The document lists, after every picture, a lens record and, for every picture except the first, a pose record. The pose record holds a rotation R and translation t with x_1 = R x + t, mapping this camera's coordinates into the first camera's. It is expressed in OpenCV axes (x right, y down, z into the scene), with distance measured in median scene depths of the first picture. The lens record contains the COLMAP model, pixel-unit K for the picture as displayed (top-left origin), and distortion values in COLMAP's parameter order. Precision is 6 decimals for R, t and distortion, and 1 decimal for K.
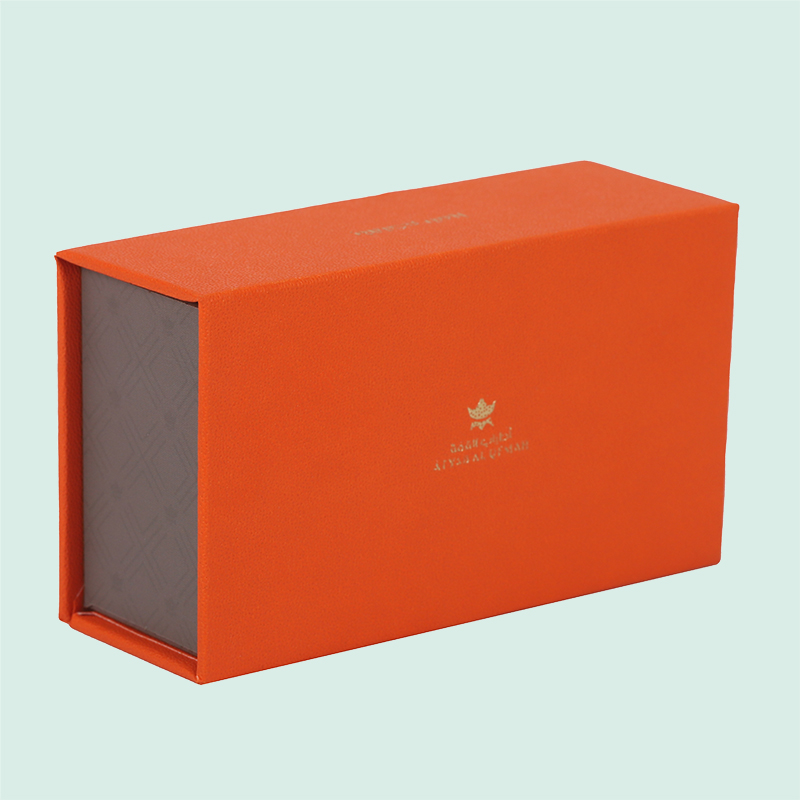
lens RADIAL K [[4403.3, 0, 399.9], [0, 4403.3, 400.1], [0, 0, 1]] dist [-0.850218, 0.000000]
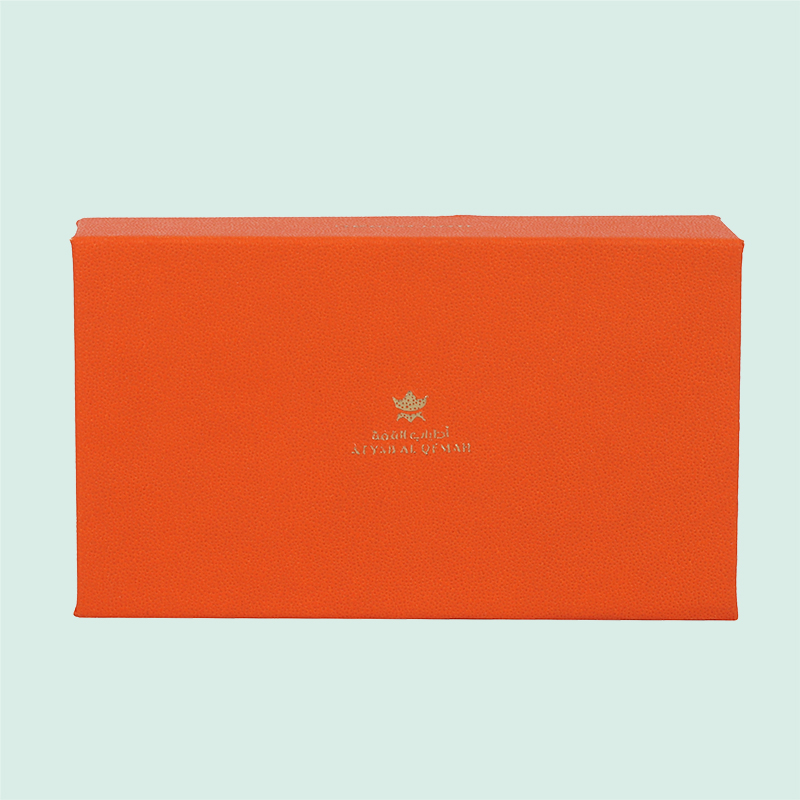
lens RADIAL K [[4403.3, 0, 400.1], [0, 4403.3, 399.8], [0, 0, 1]] dist [-0.850218, 0.000000]
pose [[0.830628, 0.092490, -0.549093, 0.572530], [-0.154599, 0.985645, -0.067842, 0.070770], [0.534936, 0.141241, 0.833003, 0.154046]]
